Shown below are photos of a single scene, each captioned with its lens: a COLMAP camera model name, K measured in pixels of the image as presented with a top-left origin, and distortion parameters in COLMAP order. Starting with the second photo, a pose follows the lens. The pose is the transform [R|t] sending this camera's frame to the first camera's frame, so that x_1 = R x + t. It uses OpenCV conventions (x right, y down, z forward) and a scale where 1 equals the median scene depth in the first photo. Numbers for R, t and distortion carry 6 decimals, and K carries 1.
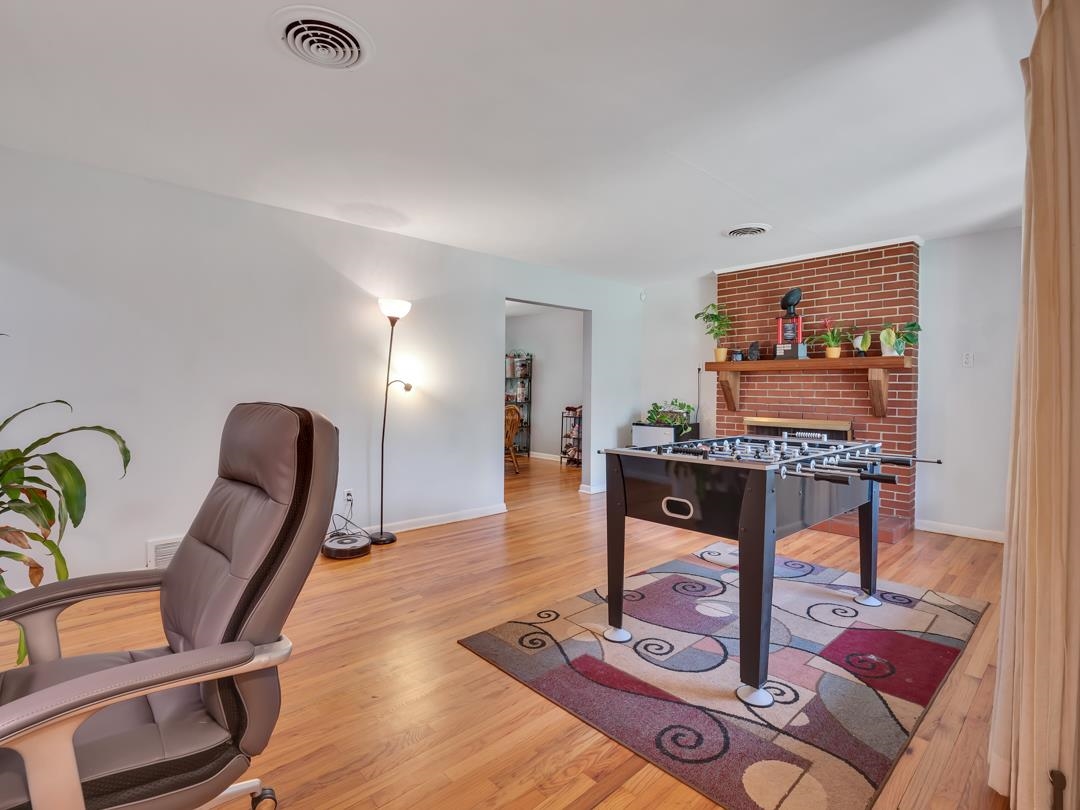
lens RADIAL K [[523.9, 0, 538.7], [0, 523.9, 404.7], [0, 0, 1]] dist [-0.010207, 0.000772]
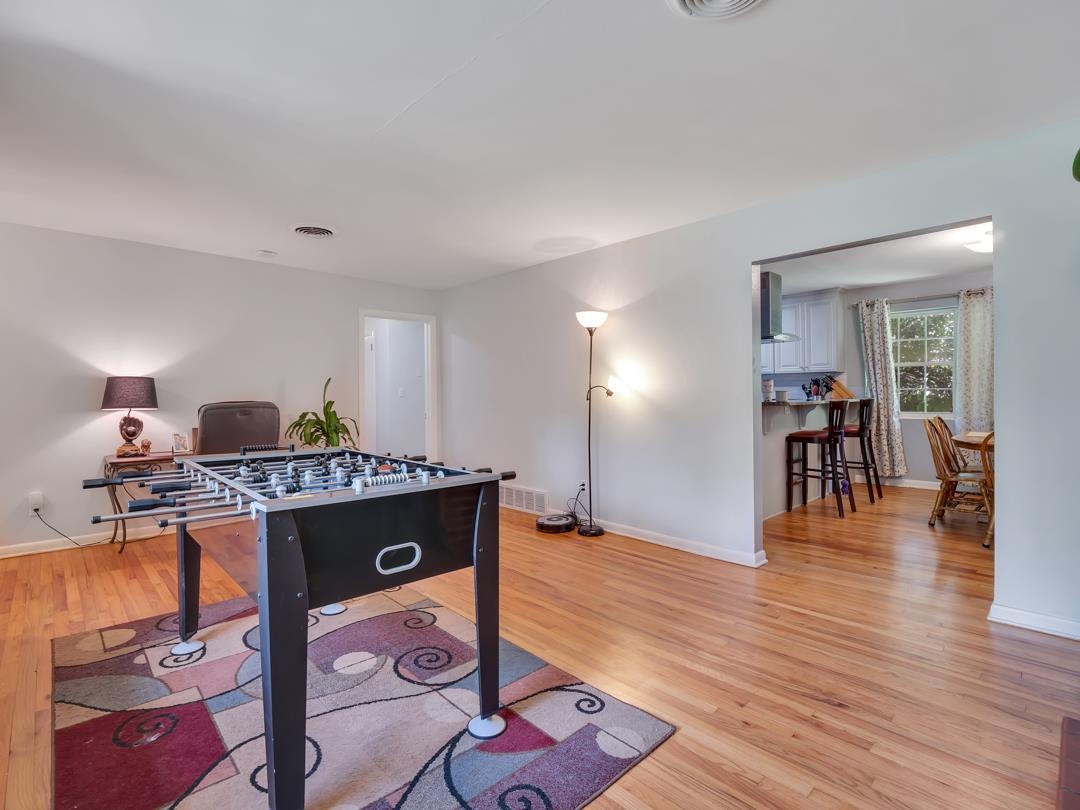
lens RADIAL K [[523.9, 0, 533.3], [0, 523.9, 395.1], [0, 0, 1]] dist [-0.010207, 0.000772]
pose [[0.010321, -0.002828, -0.999943, 1.231746], [-0.025868, 0.999661, -0.003094, -0.032734], [0.999612, 0.025899, 0.010244, 1.338950]]
